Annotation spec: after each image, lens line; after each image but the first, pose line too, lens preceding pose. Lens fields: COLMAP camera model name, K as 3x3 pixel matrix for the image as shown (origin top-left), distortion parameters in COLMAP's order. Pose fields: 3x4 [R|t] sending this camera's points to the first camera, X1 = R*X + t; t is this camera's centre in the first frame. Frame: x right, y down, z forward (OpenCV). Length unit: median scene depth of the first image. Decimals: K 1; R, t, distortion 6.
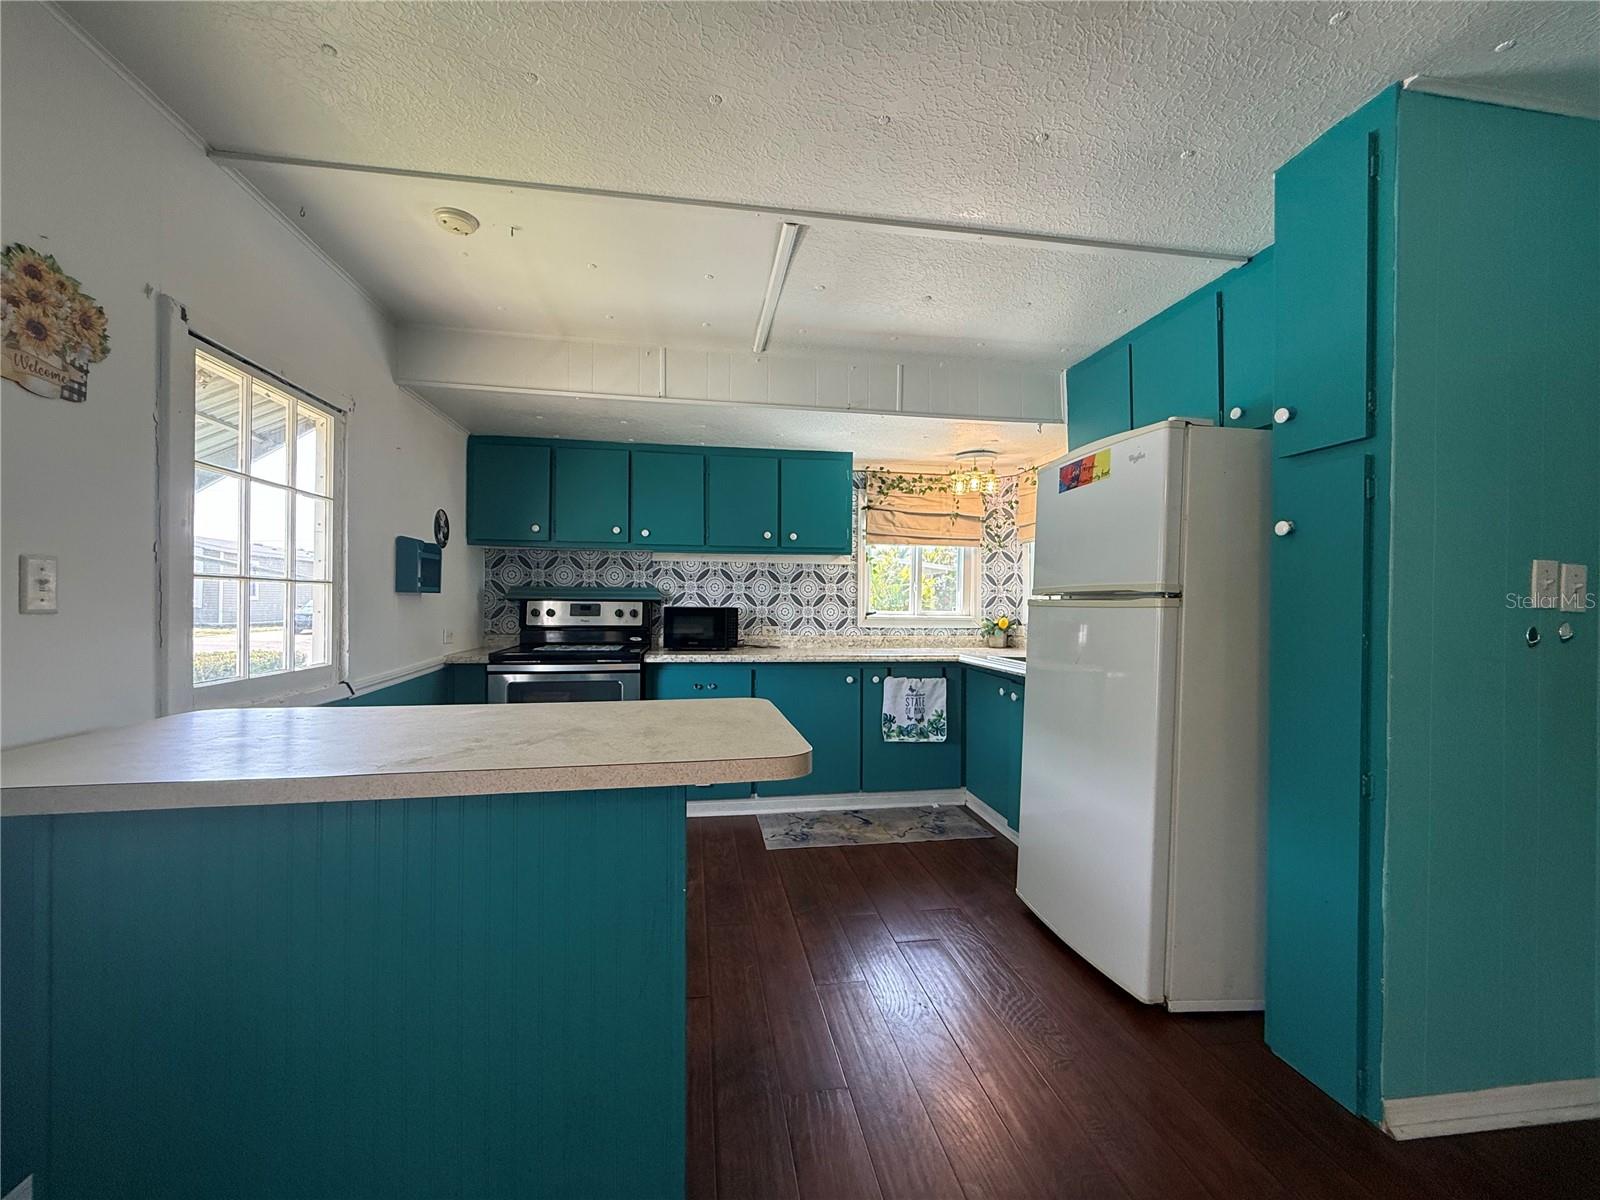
lens RADIAL K [[638.6, 0, 795.3], [0, 638.6, 602.9], [0, 0, 1]] dist [0.000323, -0.000090]
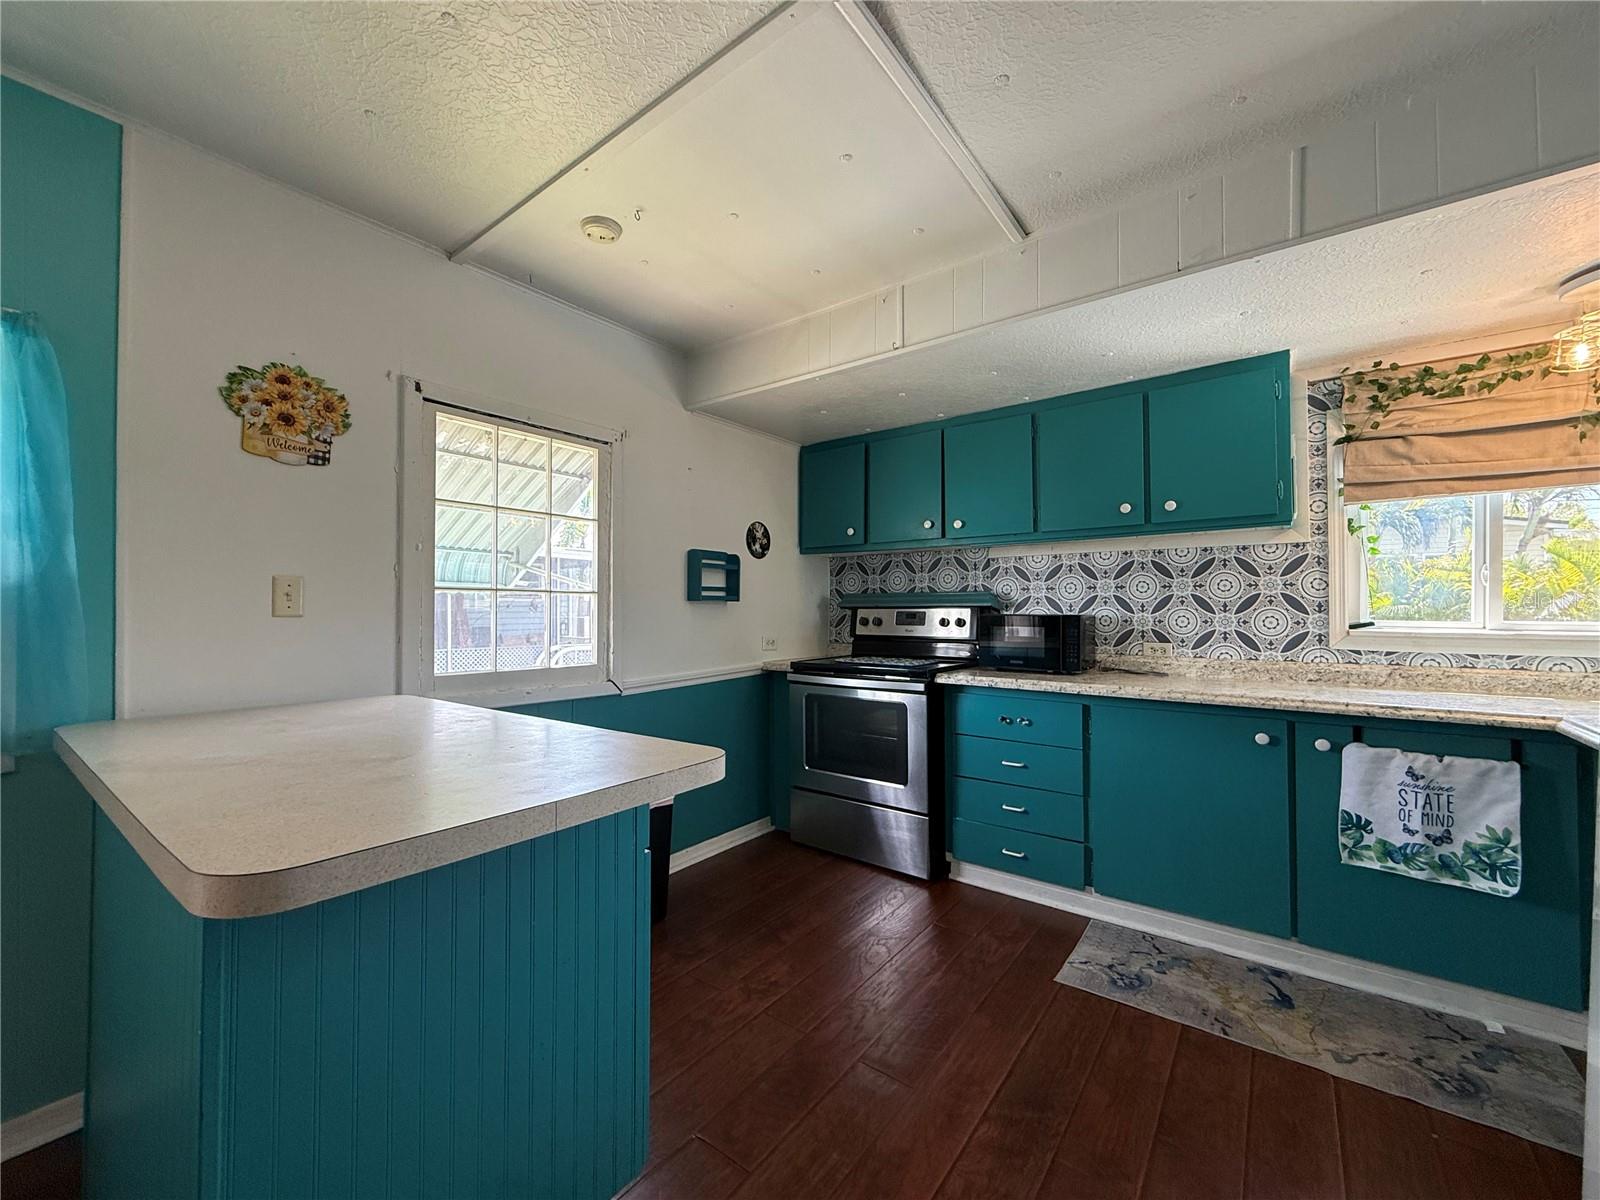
lens RADIAL K [[638.6, 0, 795.3], [0, 638.6, 602.9], [0, 0, 1]] dist [0.000323, -0.000090]
pose [[0.685859, -0.017507, -0.727524, 0.215530], [0.004478, 0.999793, -0.019836, 0.006589], [0.727721, 0.010347, 0.685795, 0.288776]]
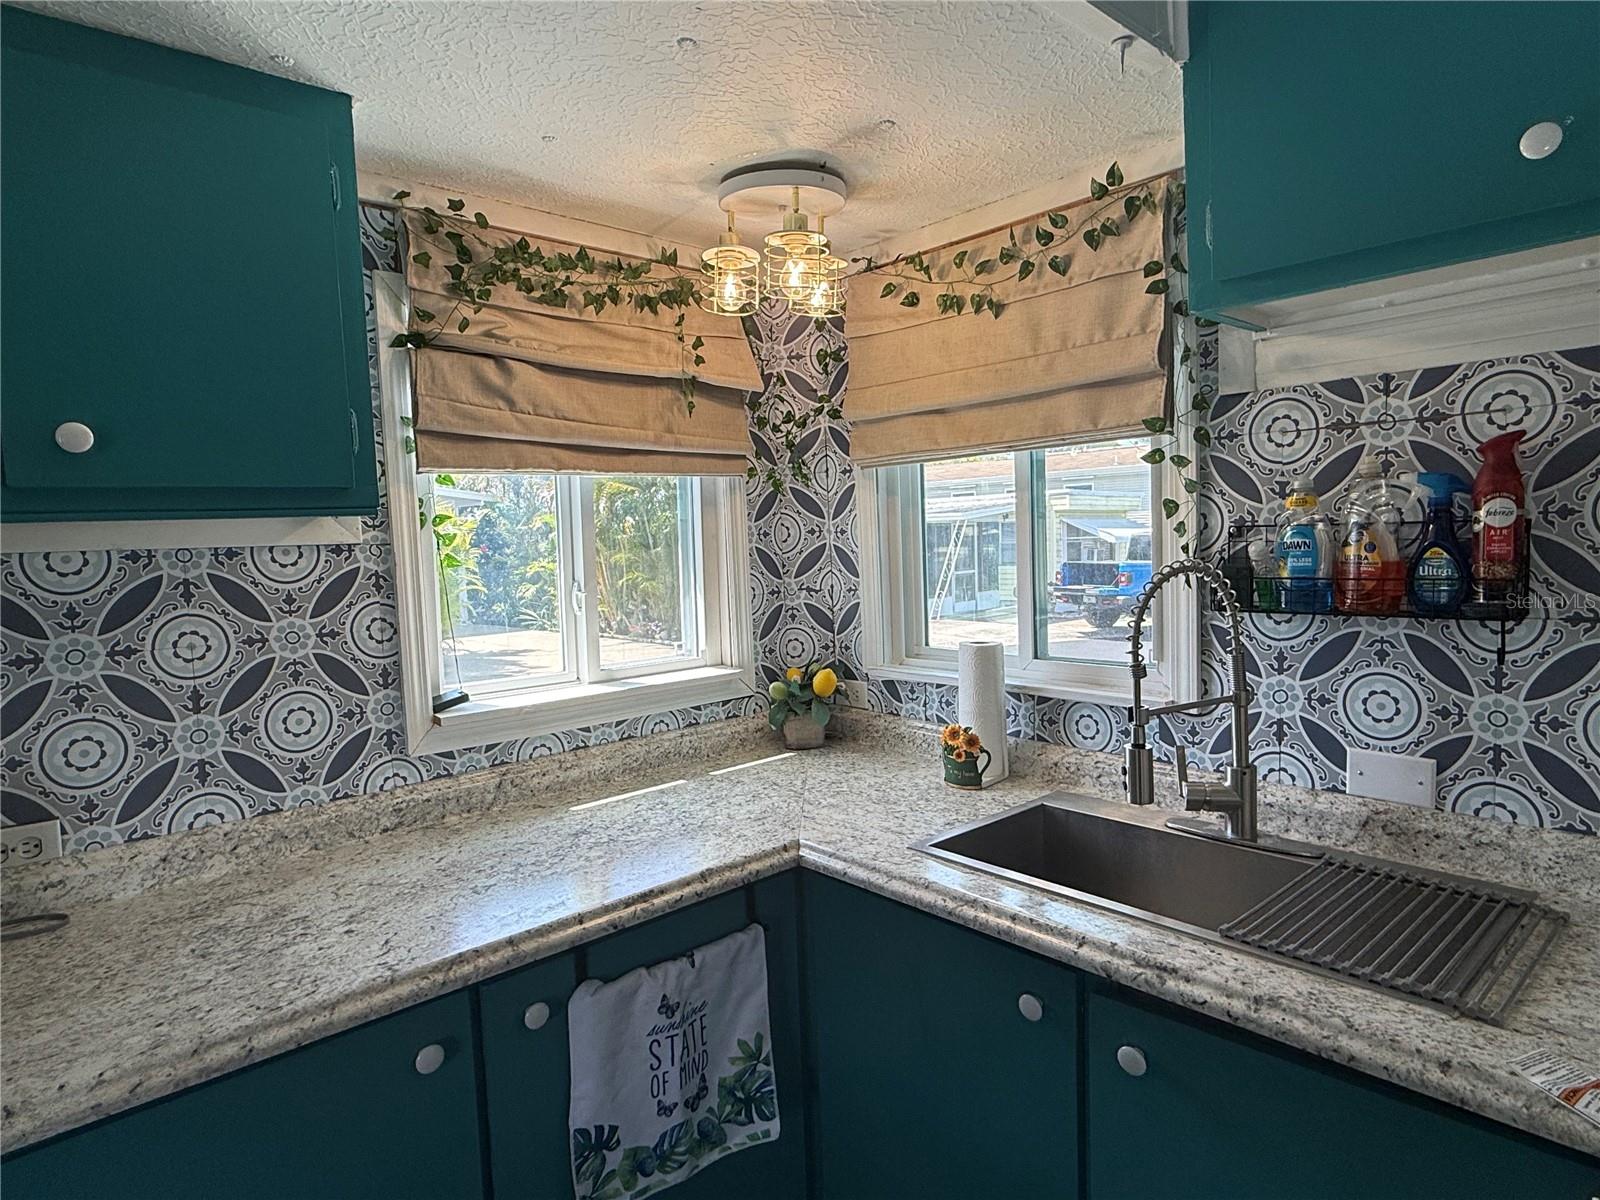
lens RADIAL K [[916.8, 0, 798.3], [0, 916.8, 603.3], [0, 0, 1]] dist [-0.000522, 0.000872]
pose [[0.835511, -0.079821, 0.543644, 0.028601], [0.043548, 0.995899, 0.079296, -0.065941], [-0.547745, -0.042578, 0.835561, 0.641740]]
